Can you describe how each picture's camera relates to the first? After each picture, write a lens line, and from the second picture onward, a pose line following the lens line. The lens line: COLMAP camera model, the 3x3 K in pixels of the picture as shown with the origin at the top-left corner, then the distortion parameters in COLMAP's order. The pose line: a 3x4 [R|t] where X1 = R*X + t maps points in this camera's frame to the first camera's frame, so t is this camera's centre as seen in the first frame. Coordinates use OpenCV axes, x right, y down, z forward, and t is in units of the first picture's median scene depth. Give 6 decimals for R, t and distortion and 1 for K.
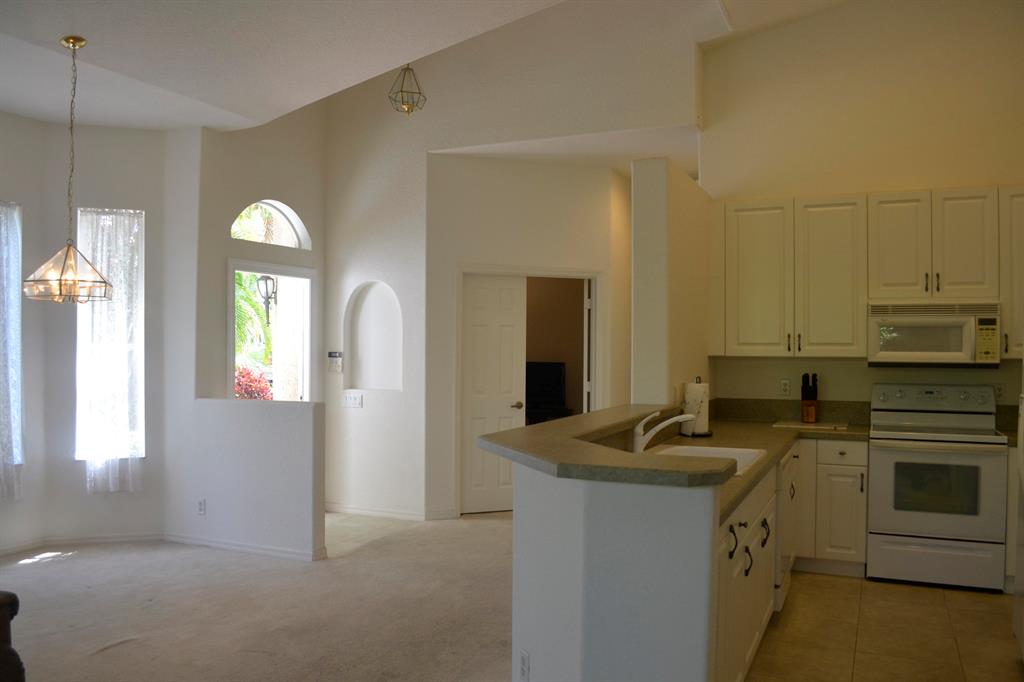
lens RADIAL K [[814.6, 0, 511.3], [0, 814.6, 342.0], [0, 0, 1]] dist [-0.067735, -0.000271]
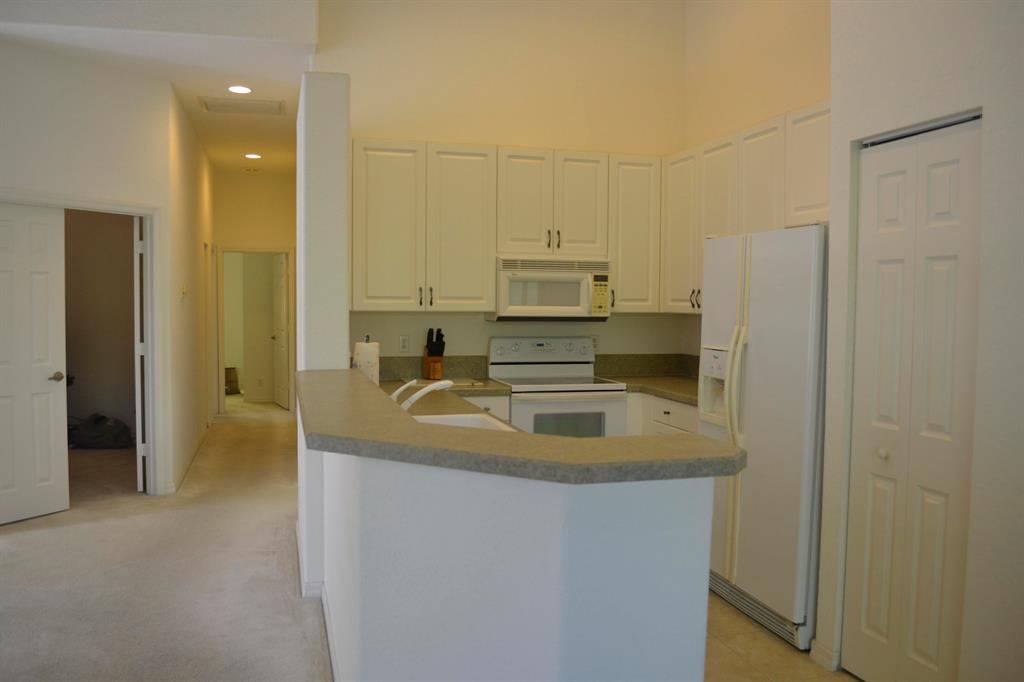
lens RADIAL K [[814.6, 0, 510.4], [0, 814.6, 340.8], [0, 0, 1]] dist [-0.067735, -0.000271]
pose [[0.771549, -0.028494, 0.635532, -0.188873], [-0.007483, 0.998521, 0.053854, 0.000717], [-0.636126, -0.046306, 0.770194, 0.209703]]
